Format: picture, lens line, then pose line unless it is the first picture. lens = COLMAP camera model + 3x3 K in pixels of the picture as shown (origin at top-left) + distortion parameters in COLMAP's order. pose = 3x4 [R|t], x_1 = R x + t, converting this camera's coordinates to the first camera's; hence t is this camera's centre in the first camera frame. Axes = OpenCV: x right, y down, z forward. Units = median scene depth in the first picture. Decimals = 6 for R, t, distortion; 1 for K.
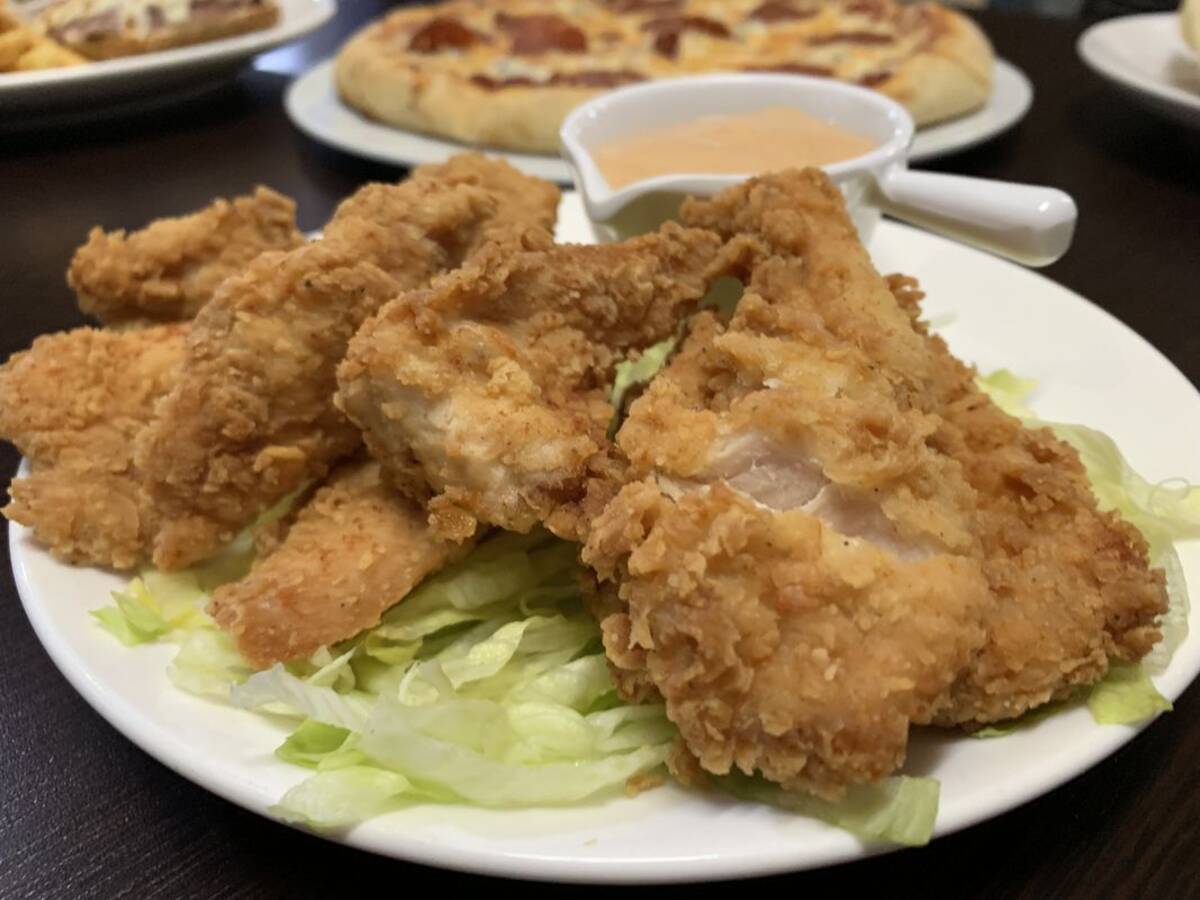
lens RADIAL K [[971.5, 0, 596.2], [0, 971.5, 442.2], [0, 0, 1]] dist [0.109407, -0.313281]
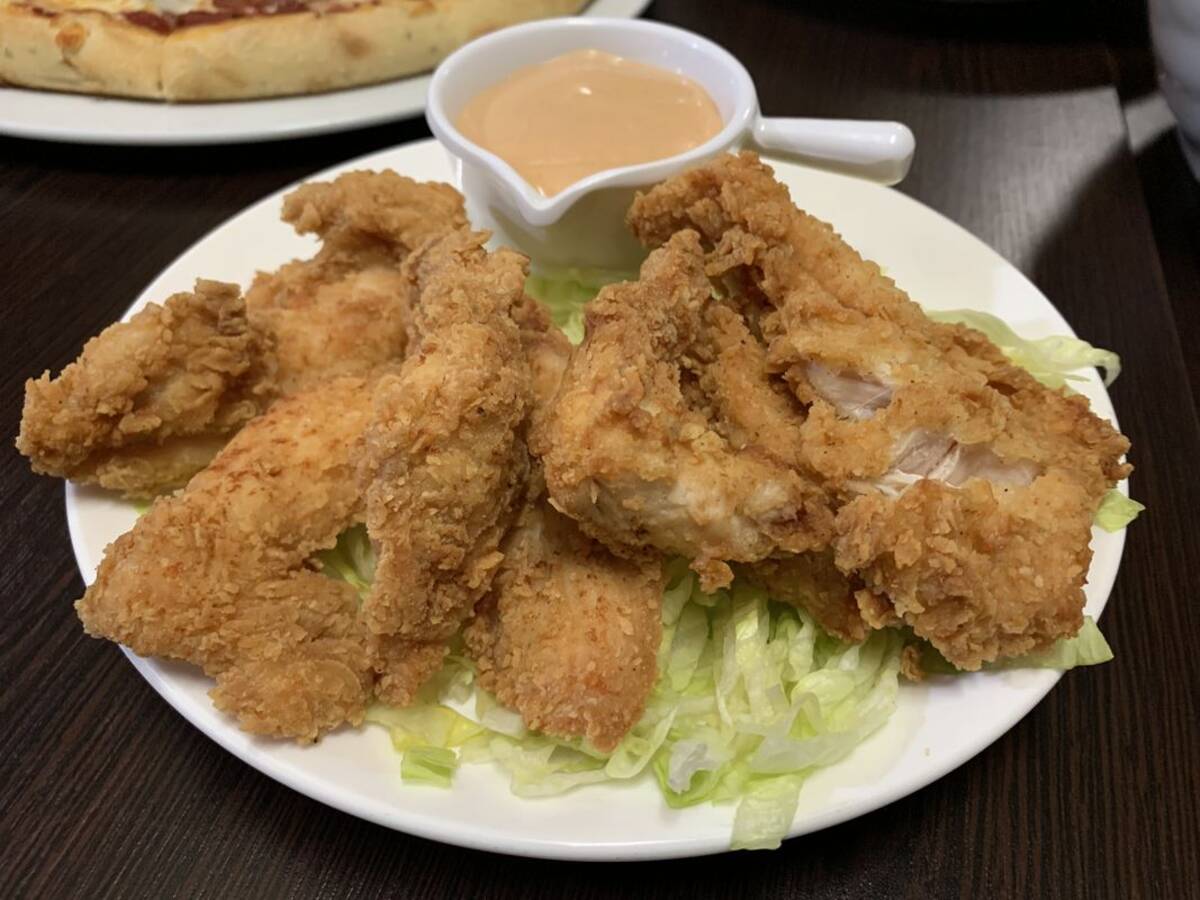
lens RADIAL K [[971.5, 0, 596.2], [0, 971.5, 442.2], [0, 0, 1]] dist [0.109407, -0.313281]
pose [[0.854656, -0.336886, 0.395058, -0.677980], [0.247891, 0.933348, 0.259636, -0.409514], [-0.456195, -0.123968, 0.881203, 0.022629]]
